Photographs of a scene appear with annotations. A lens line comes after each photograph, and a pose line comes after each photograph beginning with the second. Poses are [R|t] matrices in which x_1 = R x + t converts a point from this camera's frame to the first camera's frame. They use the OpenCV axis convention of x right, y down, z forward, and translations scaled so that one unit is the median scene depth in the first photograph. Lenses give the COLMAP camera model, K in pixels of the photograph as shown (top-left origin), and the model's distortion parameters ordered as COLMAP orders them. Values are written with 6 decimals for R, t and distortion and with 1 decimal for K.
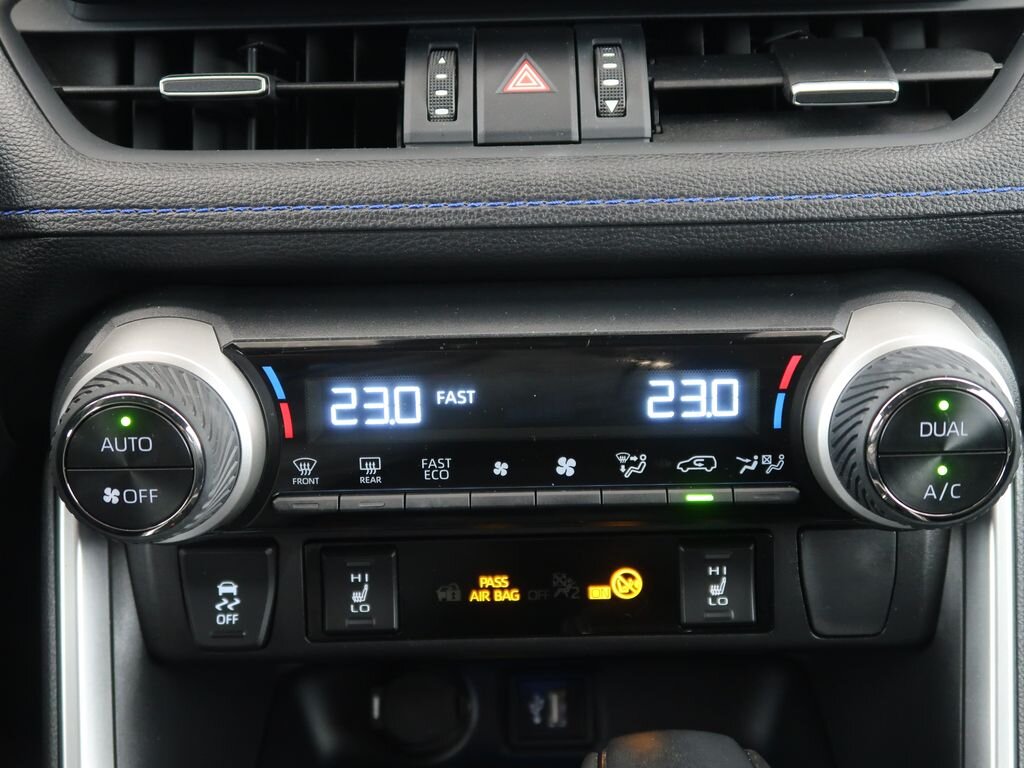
lens RADIAL K [[1356.3, 0, 518.3], [0, 1356.3, 382.1], [0, 0, 1]] dist [0.007320, 0.000000]
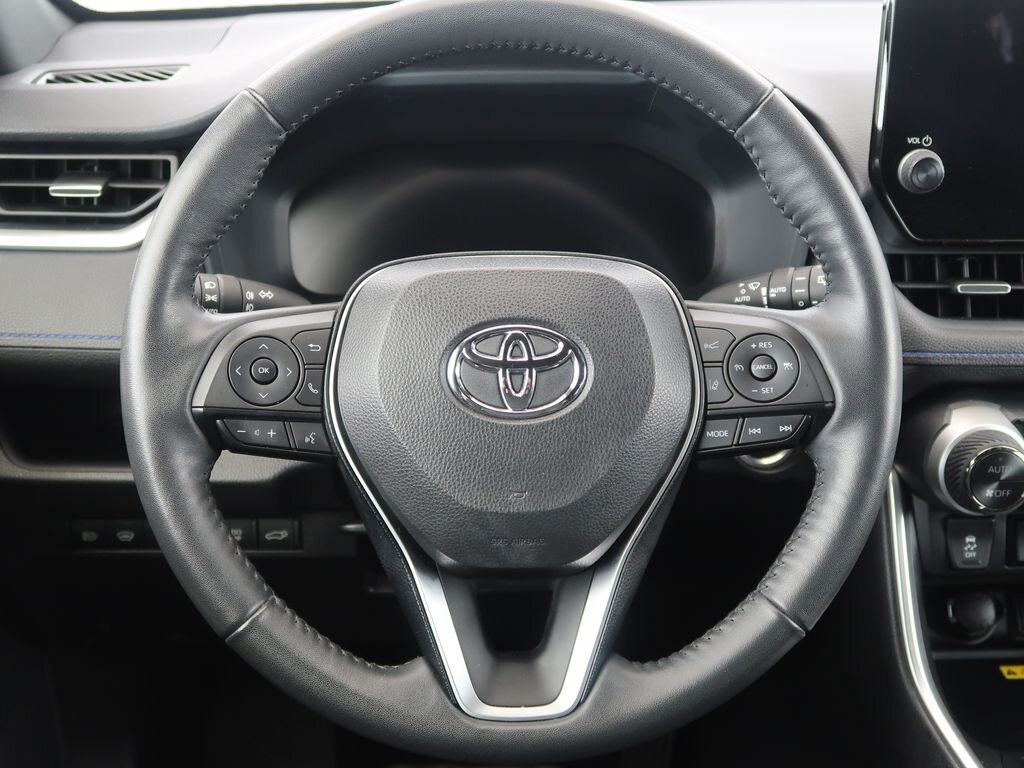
lens RADIAL K [[1380.9, 0, 521.5], [0, 1380.9, 390.0], [0, 0, 1]] dist [0.030427, 0.000000]
pose [[0.996868, 0.014888, 0.077664, -1.054573], [-0.016161, 0.999745, 0.015780, -0.089079], [-0.077409, -0.016985, 0.996855, -0.985353]]
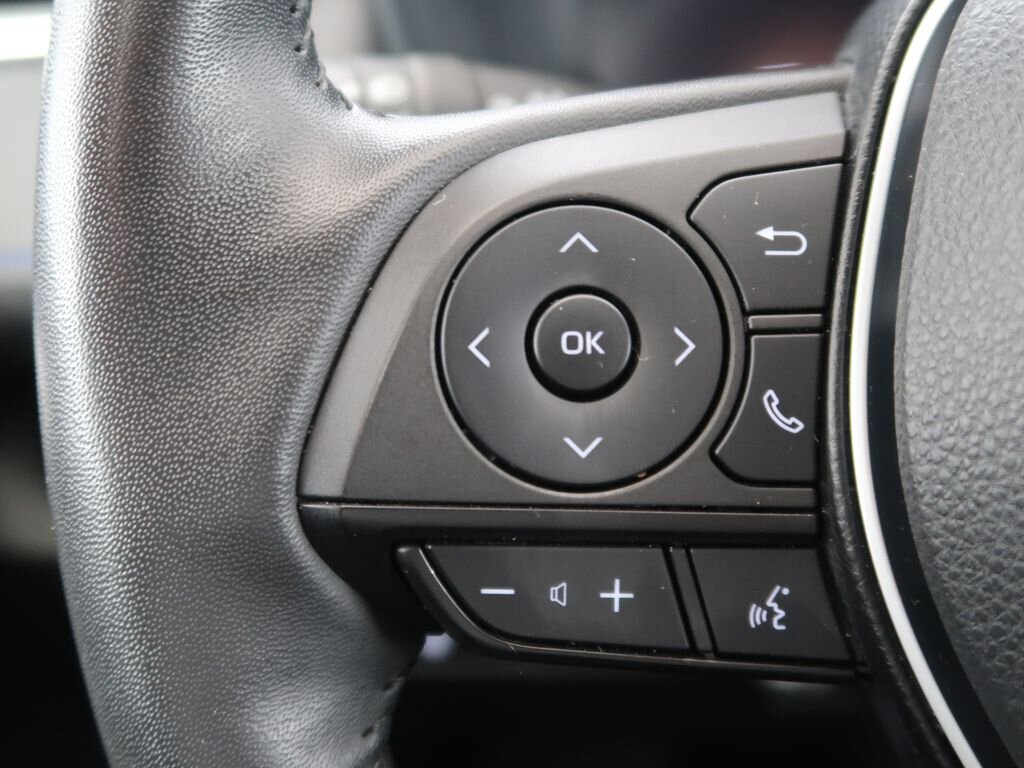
lens RADIAL K [[1291.6, 0, 509.2], [0, 1291.6, 387.8], [0, 0, 1]] dist [0.017645, 0.000000]
pose [[0.993270, 0.006271, -0.115651, -1.210647], [0.008002, 0.992432, 0.122537, -0.114514], [0.115544, -0.122638, 0.985703, 0.307775]]
